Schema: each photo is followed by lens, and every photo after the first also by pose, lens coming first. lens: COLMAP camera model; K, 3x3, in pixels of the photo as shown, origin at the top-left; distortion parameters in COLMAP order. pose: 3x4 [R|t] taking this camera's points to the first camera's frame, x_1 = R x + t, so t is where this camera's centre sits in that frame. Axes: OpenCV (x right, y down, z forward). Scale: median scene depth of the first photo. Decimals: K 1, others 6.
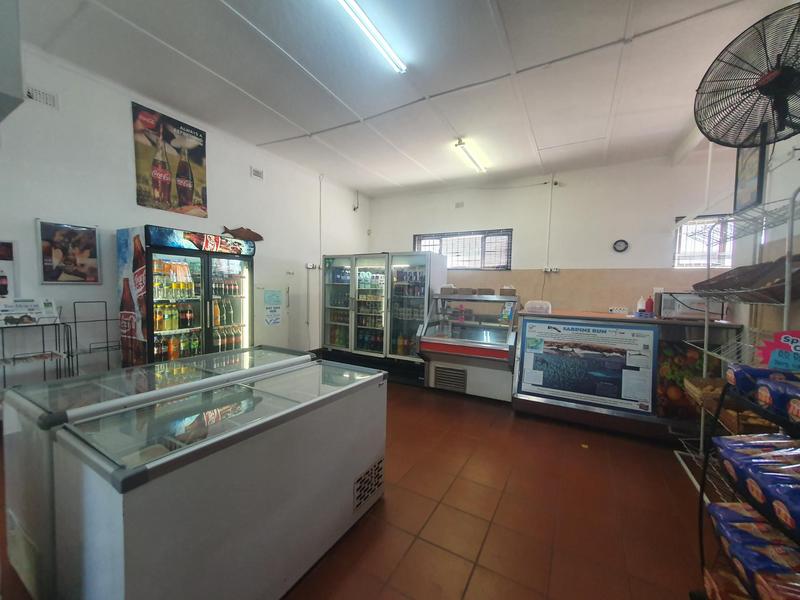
lens RADIAL K [[321.2, 0, 397.7], [0, 321.2, 306.1], [0, 0, 1]] dist [0.006845, 0.000487]
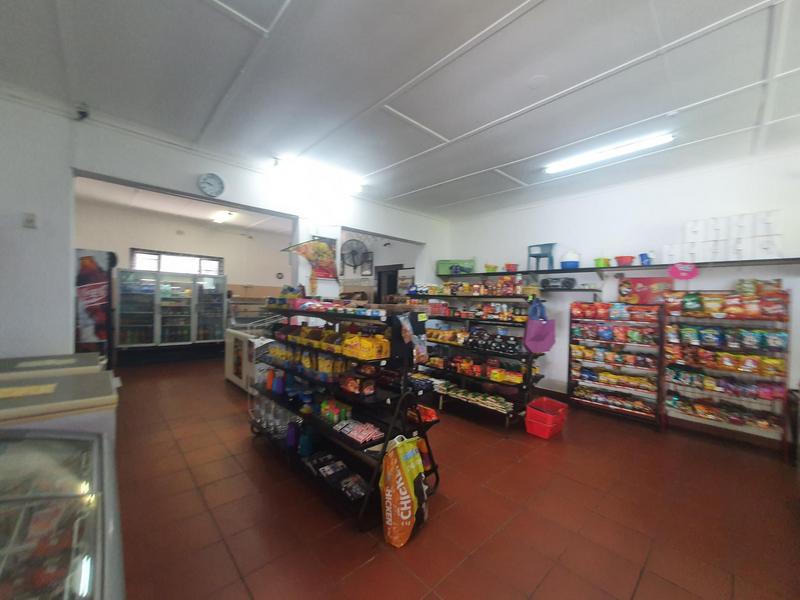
lens RADIAL K [[321.2, 0, 397.7], [0, 321.2, 306.1], [0, 0, 1]] dist [0.006845, 0.000487]
pose [[0.299034, -0.028690, 0.953811, -1.248298], [0.032580, 0.999272, 0.019844, -0.013312], [-0.953686, 0.025141, 0.299751, -0.382765]]
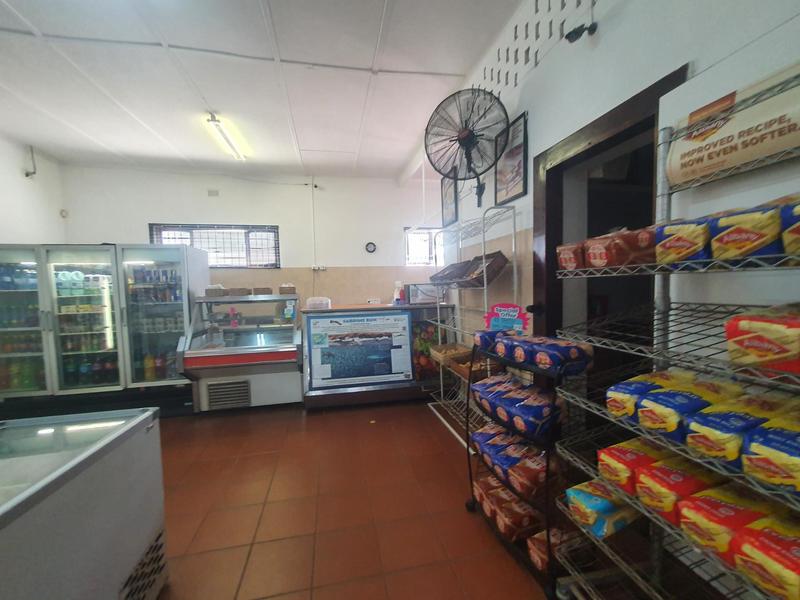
lens RADIAL K [[321.2, 0, 397.7], [0, 321.2, 306.1], [0, 0, 1]] dist [0.006845, 0.000487]
pose [[0.752872, -0.081221, 0.653136, -0.037350], [0.080234, 0.996281, 0.031408, -0.000013], [-0.653258, 0.028758, 0.756589, 0.047475]]
